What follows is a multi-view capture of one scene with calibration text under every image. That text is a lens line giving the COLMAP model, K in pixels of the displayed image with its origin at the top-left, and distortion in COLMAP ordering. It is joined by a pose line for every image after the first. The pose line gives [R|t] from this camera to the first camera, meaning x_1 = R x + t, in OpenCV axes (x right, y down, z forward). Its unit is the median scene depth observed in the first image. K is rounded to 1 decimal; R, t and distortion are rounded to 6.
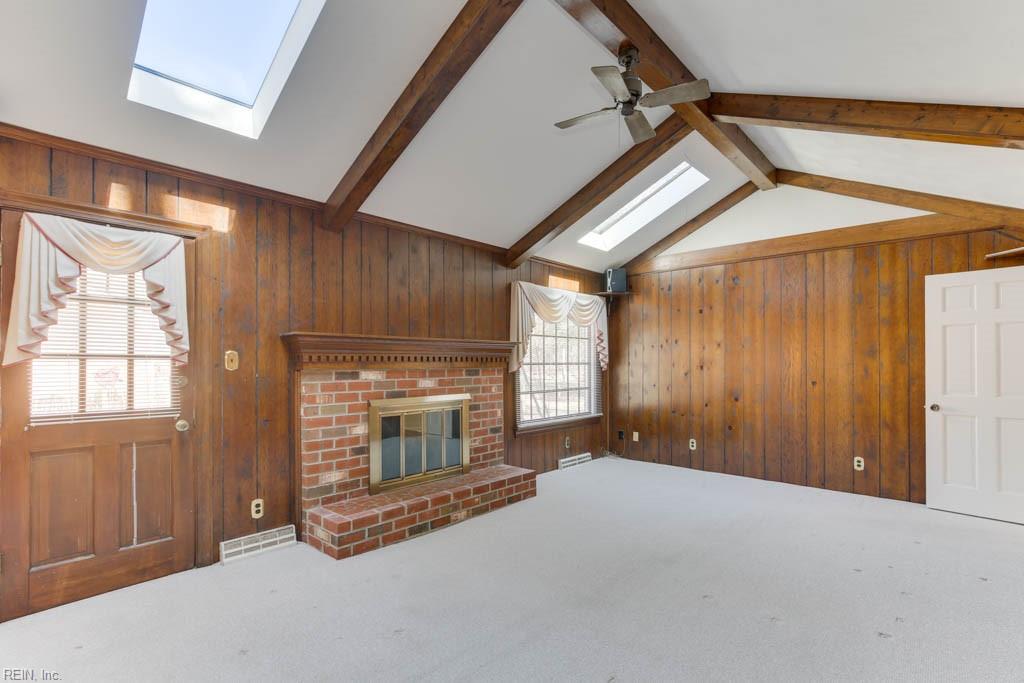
lens RADIAL K [[475.6, 0, 511.4], [0, 475.6, 361.0], [0, 0, 1]] dist [-0.002083, -0.000126]
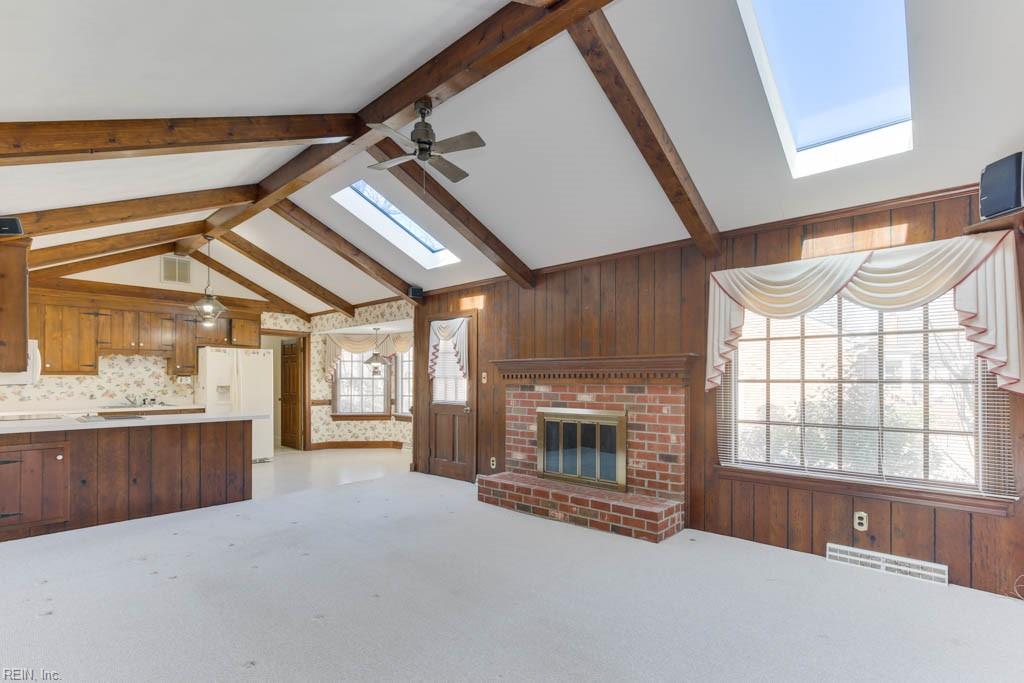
lens RADIAL K [[485.6, 0, 513.5], [0, 485.6, 376.3], [0, 0, 1]] dist [0.001832, 0.000327]
pose [[0.013314, -0.002668, -0.999908, 0.995379], [0.004426, 0.999987, -0.002609, -0.000976], [0.999902, -0.004391, 0.013326, 0.842525]]
